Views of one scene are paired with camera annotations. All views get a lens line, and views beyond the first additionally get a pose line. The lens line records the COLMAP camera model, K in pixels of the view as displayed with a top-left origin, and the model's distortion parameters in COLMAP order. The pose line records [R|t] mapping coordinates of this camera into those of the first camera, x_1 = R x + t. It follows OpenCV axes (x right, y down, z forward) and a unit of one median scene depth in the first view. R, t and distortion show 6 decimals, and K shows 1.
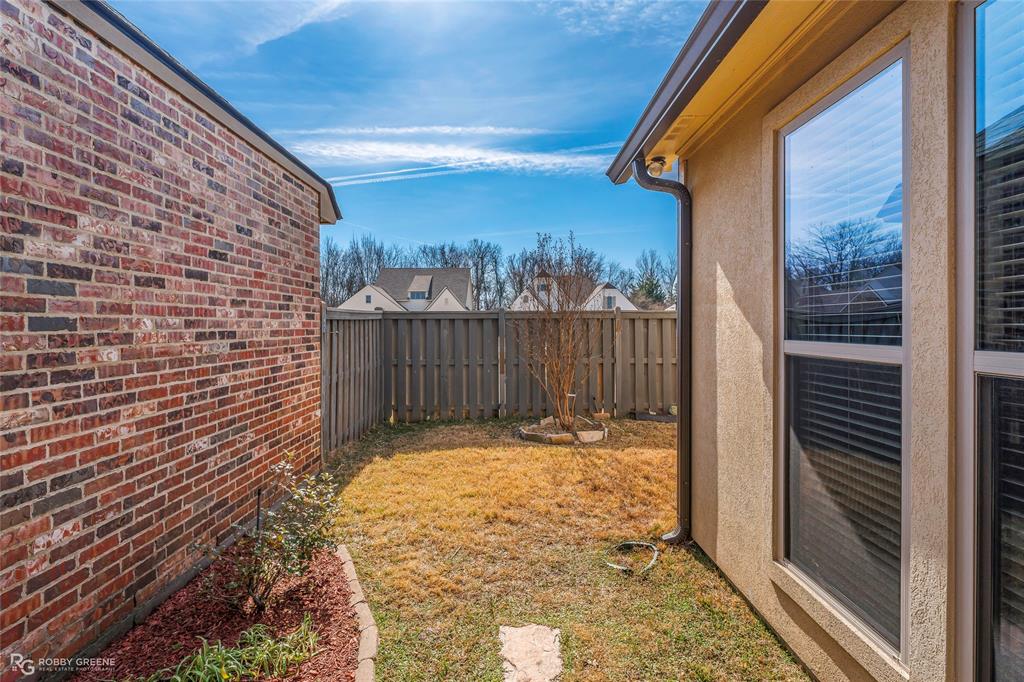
lens RADIAL K [[465.4, 0, 513.9], [0, 465.4, 330.8], [0, 0, 1]] dist [-0.000903, 0.000214]
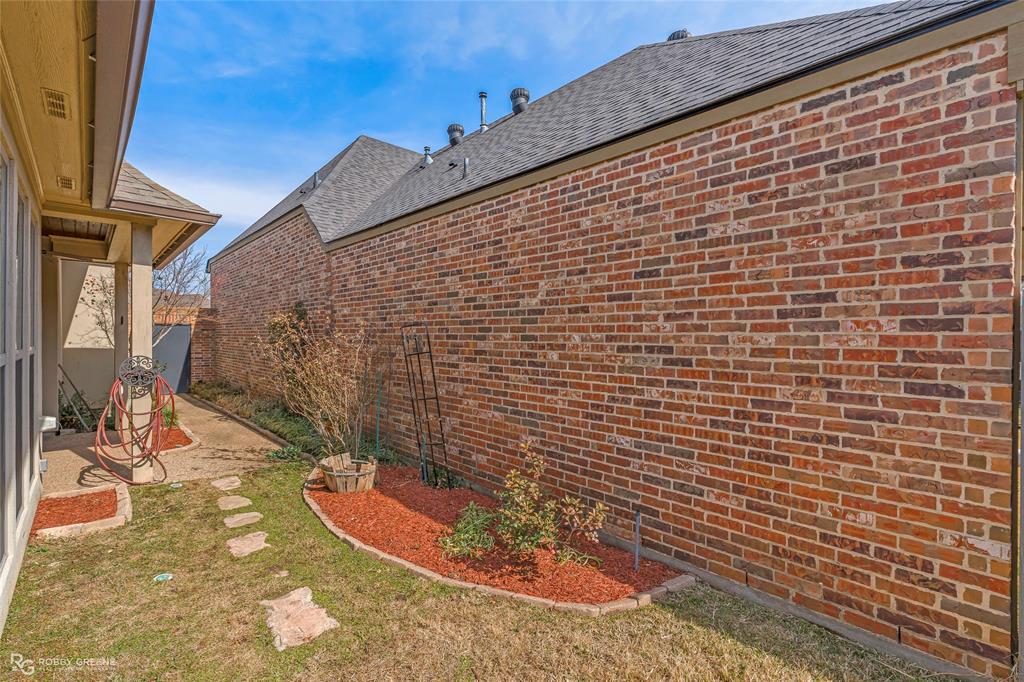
lens RADIAL K [[465.4, 0, 511.8], [0, 465.4, 338.1], [0, 0, 1]] dist [-0.000903, 0.000214]
pose [[-0.739264, 0.002853, -0.673410, 0.328689], [-0.010494, 0.999821, 0.015755, -0.031862], [0.673334, 0.018714, -0.739102, 1.707517]]
